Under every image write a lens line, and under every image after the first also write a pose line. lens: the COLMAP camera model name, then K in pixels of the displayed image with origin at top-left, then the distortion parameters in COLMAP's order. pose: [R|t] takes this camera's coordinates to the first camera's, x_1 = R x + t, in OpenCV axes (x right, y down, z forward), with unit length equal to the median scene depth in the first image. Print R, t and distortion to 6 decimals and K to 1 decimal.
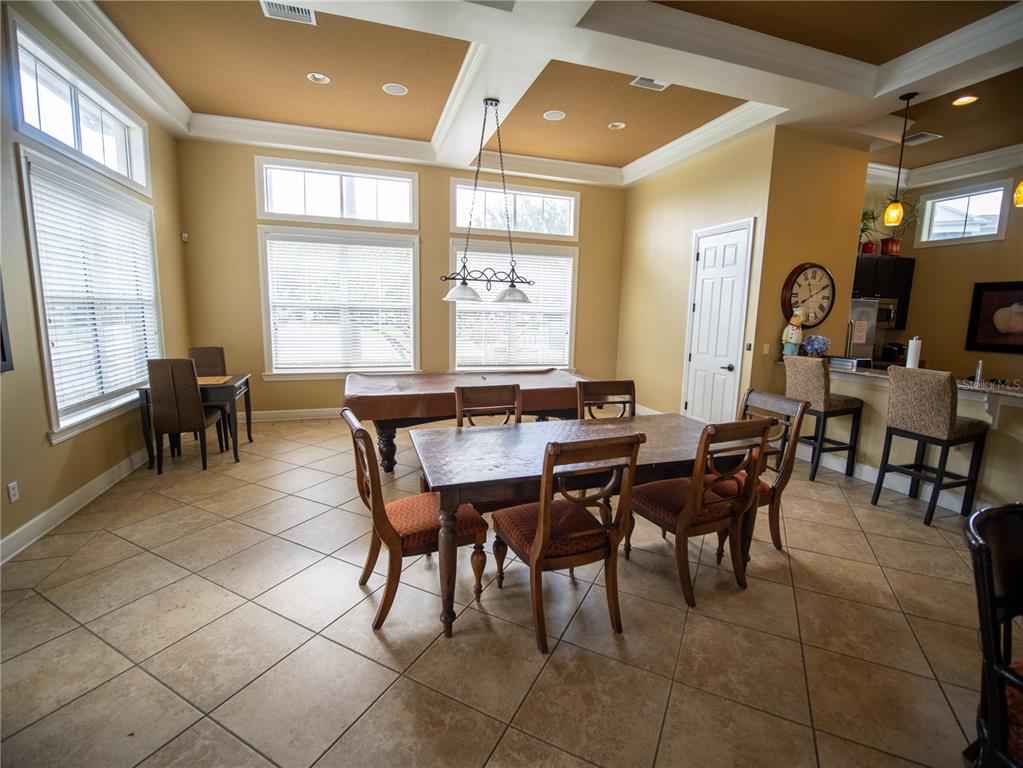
lens RADIAL K [[463.7, 0, 513.9], [0, 463.7, 381.9], [0, 0, 1]] dist [0.002066, -0.000018]
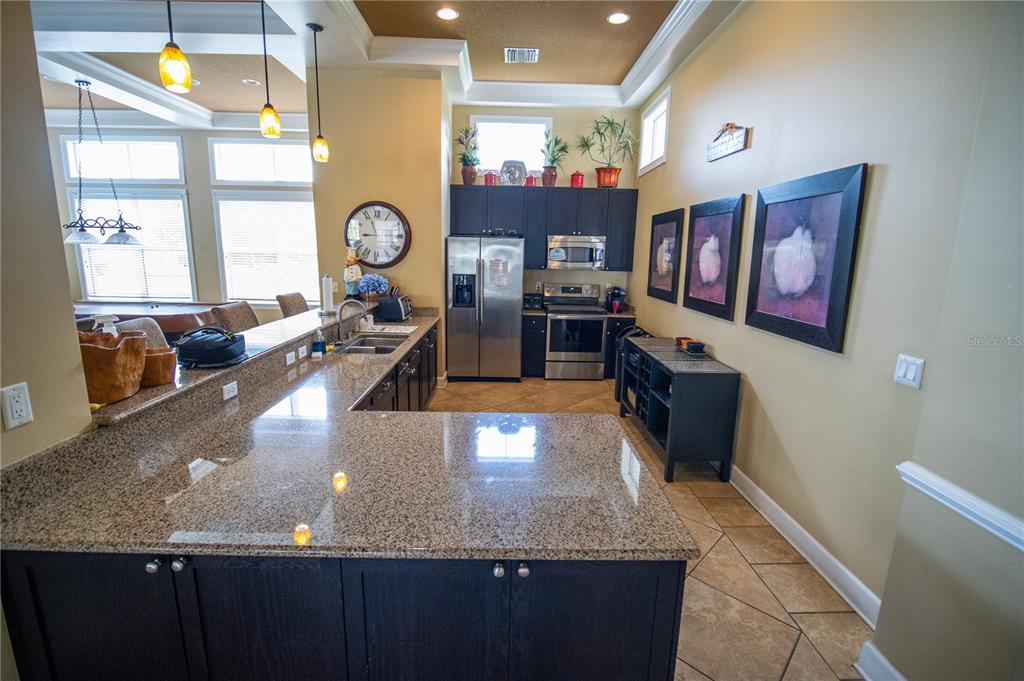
lens RADIAL K [[471.1, 0, 511.4], [0, 471.1, 338.5], [0, 0, 1]] dist [-0.004920, -0.000306]
pose [[0.954008, 0.049115, -0.295730, 1.350814], [-0.040544, 0.998563, 0.035051, -0.009232], [0.297027, -0.021449, 0.954628, 0.117565]]
